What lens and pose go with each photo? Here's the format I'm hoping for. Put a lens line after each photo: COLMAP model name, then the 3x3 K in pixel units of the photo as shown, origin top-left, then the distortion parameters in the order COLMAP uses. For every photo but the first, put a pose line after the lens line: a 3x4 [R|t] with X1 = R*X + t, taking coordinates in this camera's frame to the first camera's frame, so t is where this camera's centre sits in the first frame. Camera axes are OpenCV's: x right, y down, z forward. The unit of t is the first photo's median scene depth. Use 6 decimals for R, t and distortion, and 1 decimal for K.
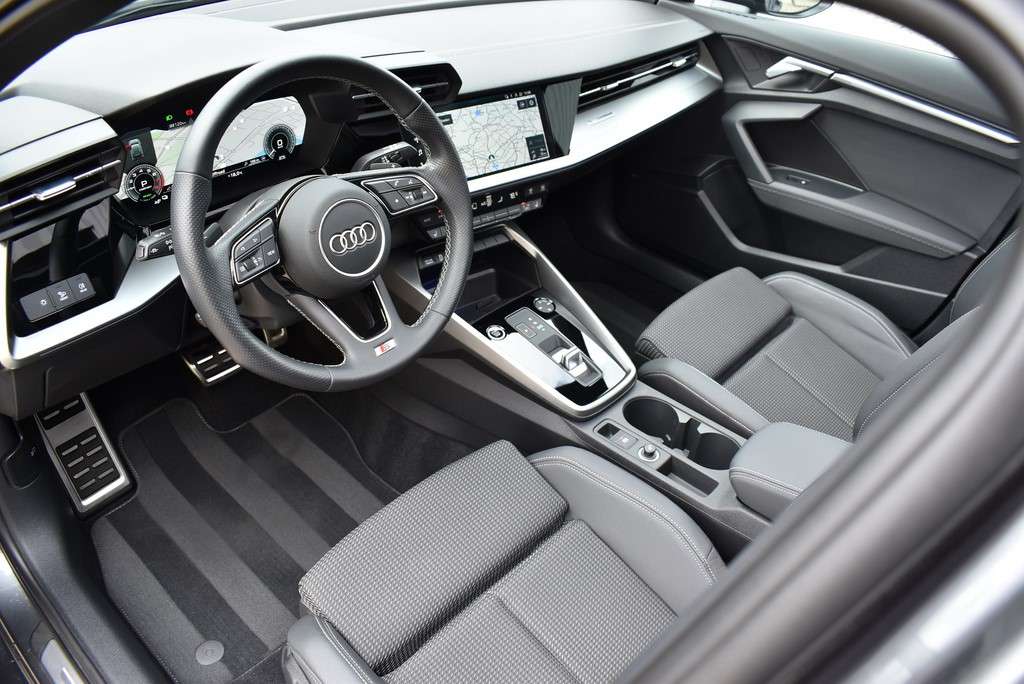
lens RADIAL K [[791.5, 0, 512.0], [0, 791.5, 342.0], [0, 0, 1]] dist [-0.100730, 0.012235]
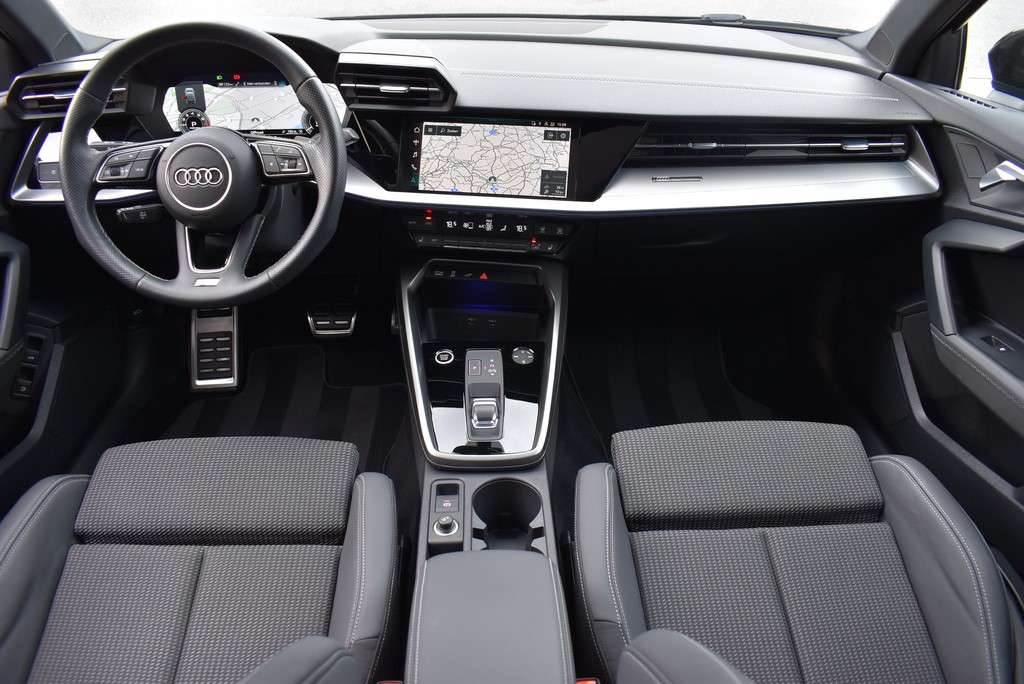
lens RADIAL K [[791.5, 0, 512.0], [0, 791.5, 342.0], [0, 0, 1]] dist [-0.100730, 0.012235]
pose [[0.703555, 0.304538, -0.642080, 0.644696], [-0.389761, 0.920865, 0.009688, -0.069324], [0.594220, 0.243442, 0.766576, 0.320385]]
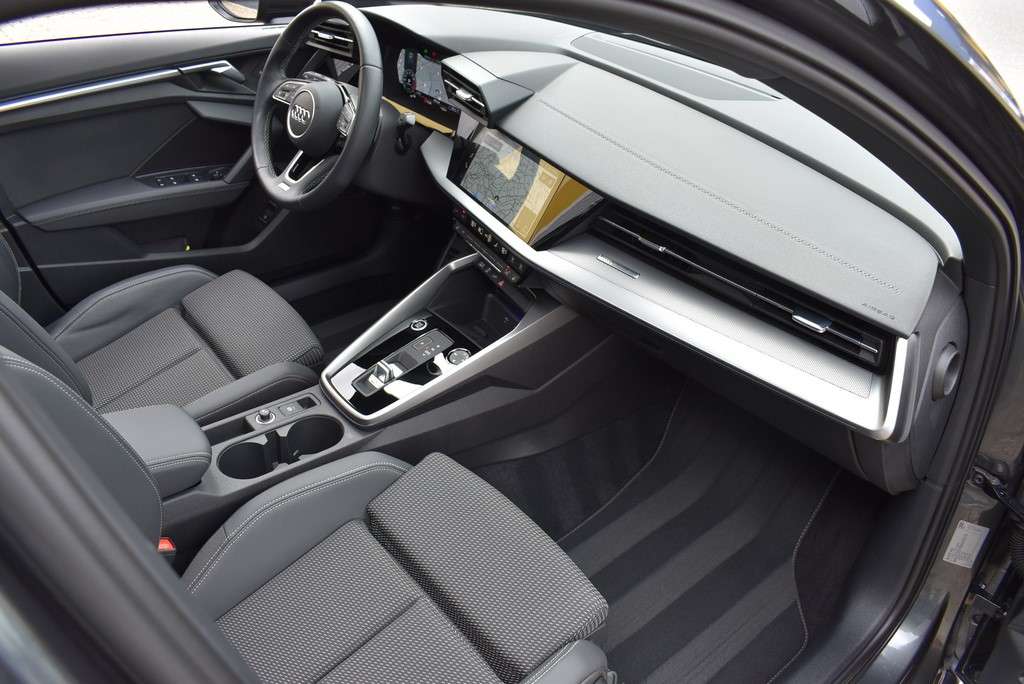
lens RADIAL K [[791.5, 0, 512.0], [0, 791.5, 342.0], [0, 0, 1]] dist [-0.100730, 0.012235]
pose [[-0.132910, 0.487221, -0.863105, 0.930910], [-0.641136, 0.621828, 0.449749, -0.578986], [0.755830, 0.613144, 0.229728, 0.867256]]
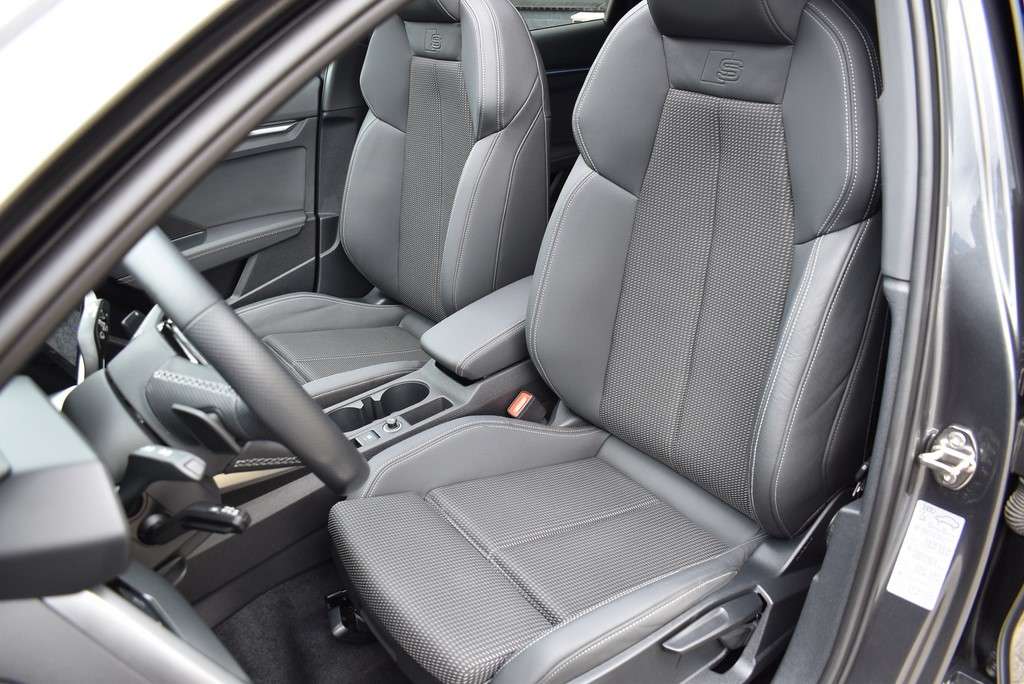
lens RADIAL K [[791.5, 0, 512.0], [0, 791.5, 342.0], [0, 0, 1]] dist [-0.100730, 0.012235]
pose [[0.208484, -0.517037, 0.830185, -0.605966], [0.650574, 0.707119, 0.277013, -0.130709], [-0.730265, 0.482344, 0.483794, 0.252832]]
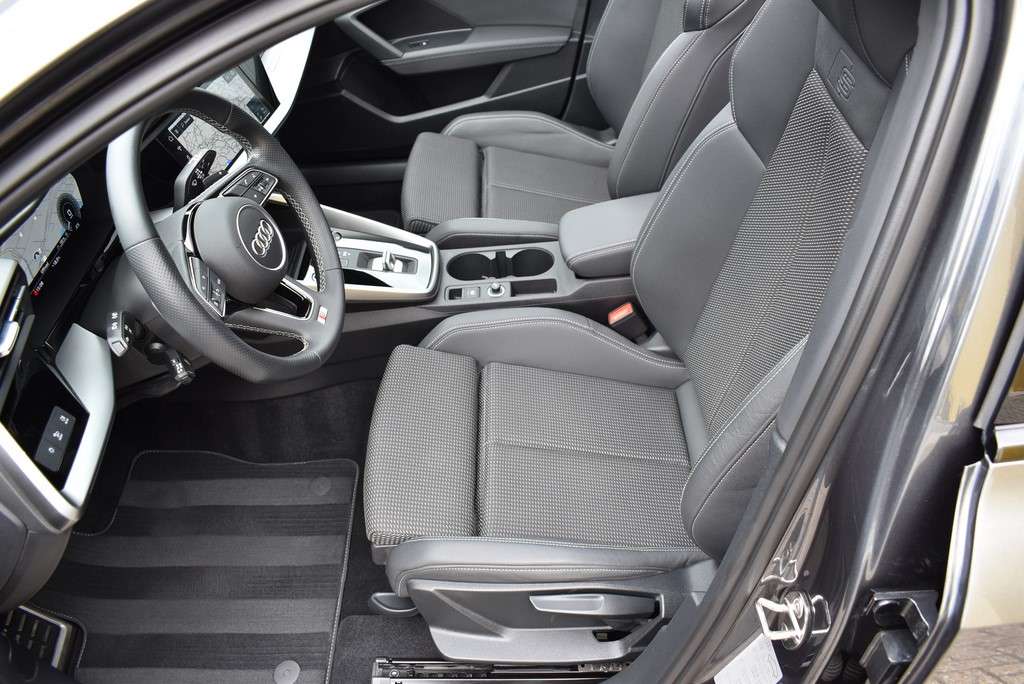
lens RADIAL K [[791.5, 0, 512.0], [0, 791.5, 342.0], [0, 0, 1]] dist [-0.100730, 0.012235]
pose [[0.721371, -0.549631, 0.421344, -0.339294], [0.491374, 0.834931, 0.247875, -0.076318], [-0.488033, 0.028228, 0.872369, -0.074343]]
